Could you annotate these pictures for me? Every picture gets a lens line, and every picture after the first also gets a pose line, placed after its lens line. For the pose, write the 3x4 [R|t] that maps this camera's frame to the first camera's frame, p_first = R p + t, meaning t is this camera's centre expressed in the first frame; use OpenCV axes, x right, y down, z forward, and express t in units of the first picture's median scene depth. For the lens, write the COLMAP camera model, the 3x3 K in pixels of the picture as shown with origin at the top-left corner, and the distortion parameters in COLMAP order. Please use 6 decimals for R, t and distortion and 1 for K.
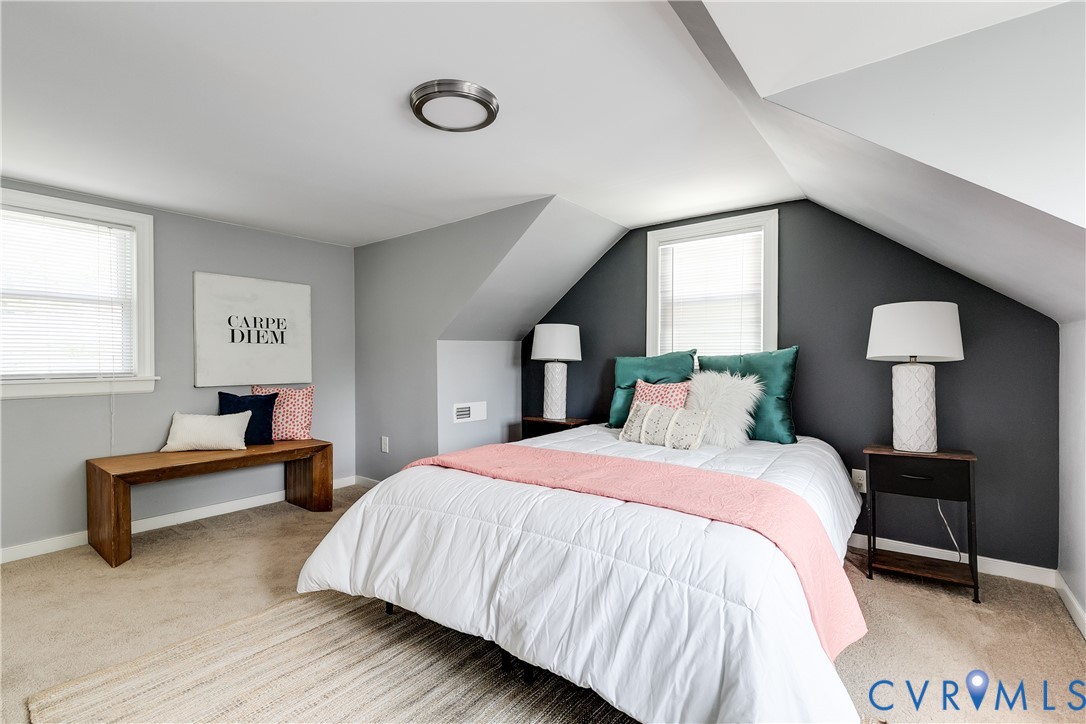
lens RADIAL K [[490.8, 0, 543.0], [0, 490.8, 362.0], [0, 0, 1]] dist [0.010432, -0.001201]
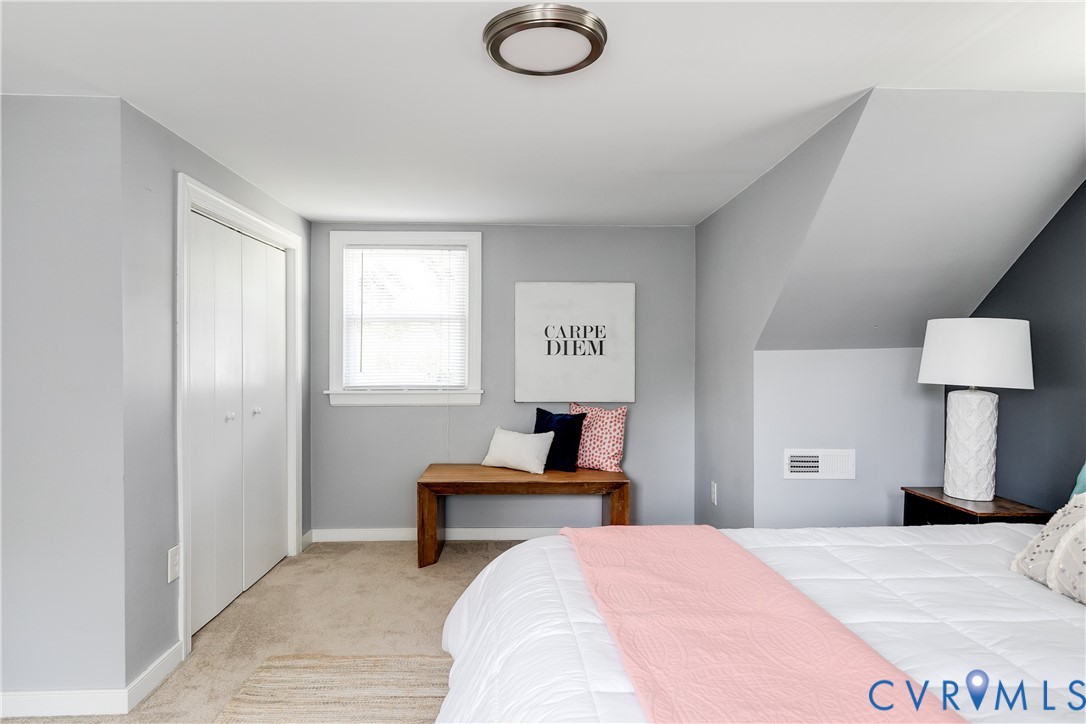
lens RADIAL K [[654.3, 0, 543.0], [0, 654.3, 362.0], [0, 0, 1]] dist [0.003134, 0.000165]
pose [[0.640874, 0.010038, -0.767581, 0.295115], [-0.007884, 0.999948, 0.006494, -0.034261], [0.767606, 0.001890, 0.640919, 0.212953]]
